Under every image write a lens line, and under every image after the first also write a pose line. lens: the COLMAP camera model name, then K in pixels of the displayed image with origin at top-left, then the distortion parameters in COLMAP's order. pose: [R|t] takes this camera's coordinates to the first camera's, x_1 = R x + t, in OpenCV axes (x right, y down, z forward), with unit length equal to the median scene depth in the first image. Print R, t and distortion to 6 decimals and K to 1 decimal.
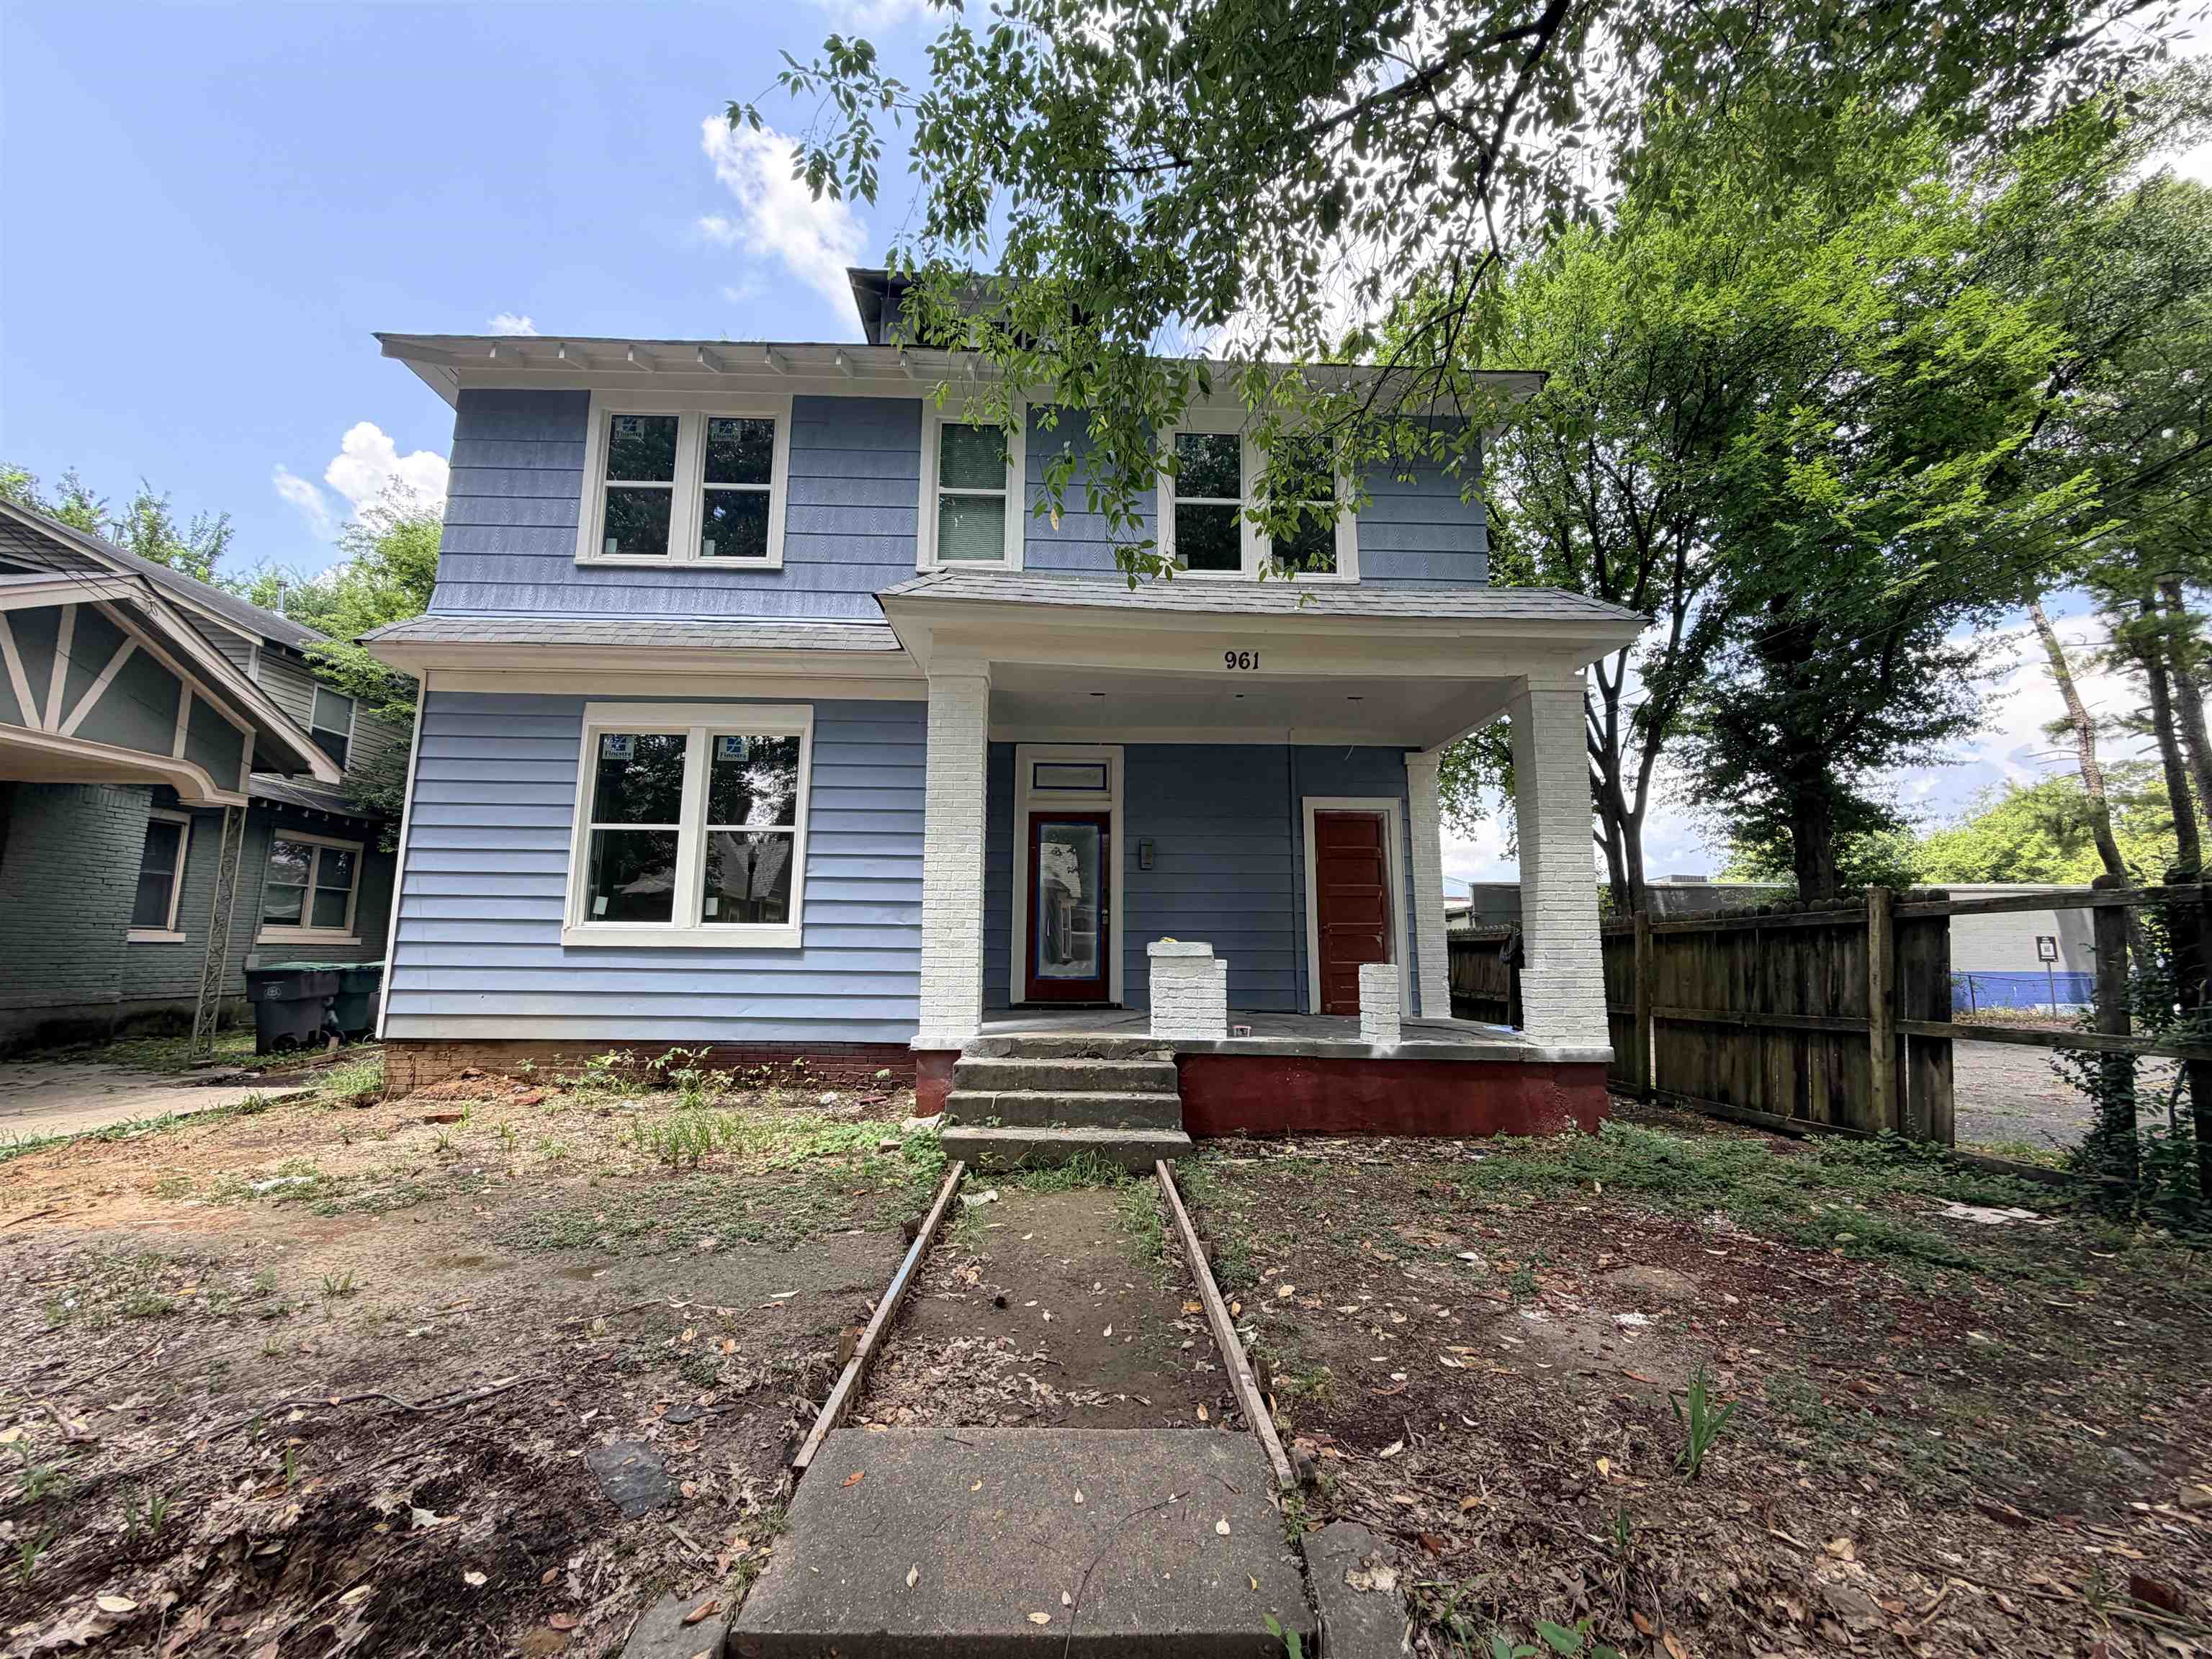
lens RADIAL K [[879.5, 0, 1099.0], [0, 879.5, 825.9], [0, 0, 1]] dist [0.000204, 0.000215]
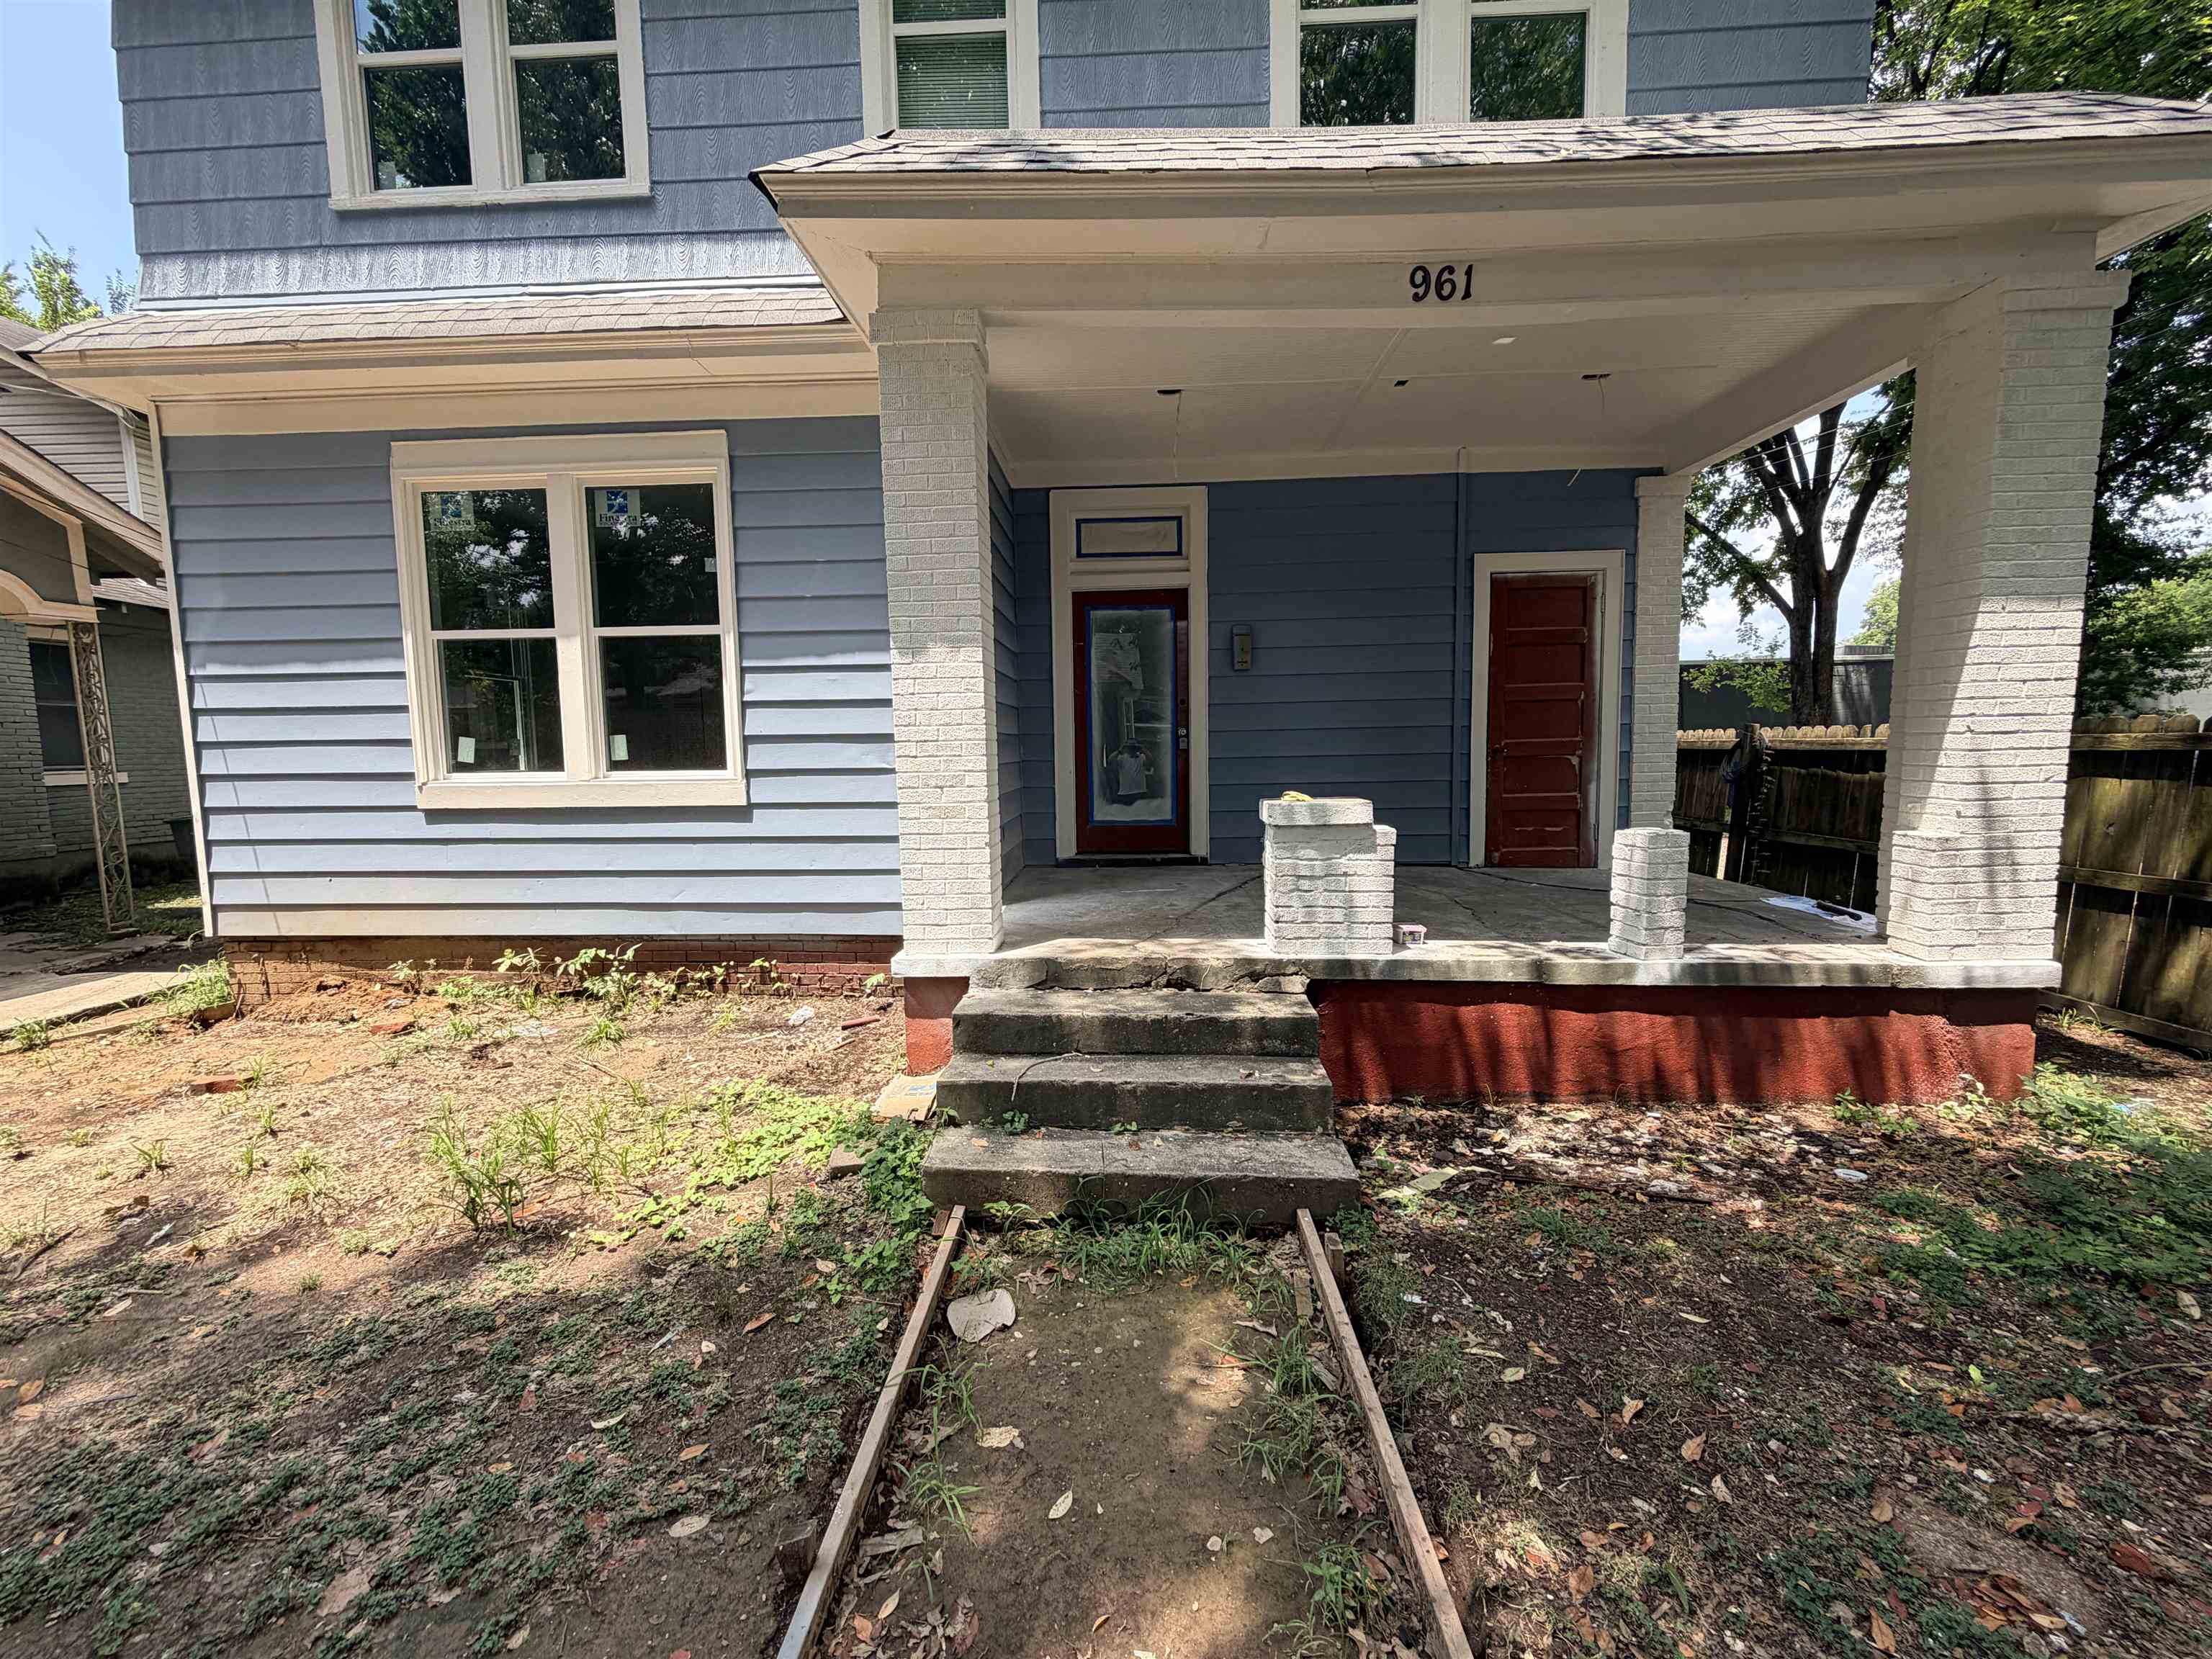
lens RADIAL K [[879.5, 0, 1099.0], [0, 879.5, 825.9], [0, 0, 1]] dist [0.000204, 0.000215]
pose [[0.997052, -0.017283, -0.074756, -0.010593], [0.034472, 0.971337, 0.235196, 0.001168], [0.068548, -0.237079, 0.969069, 0.330116]]
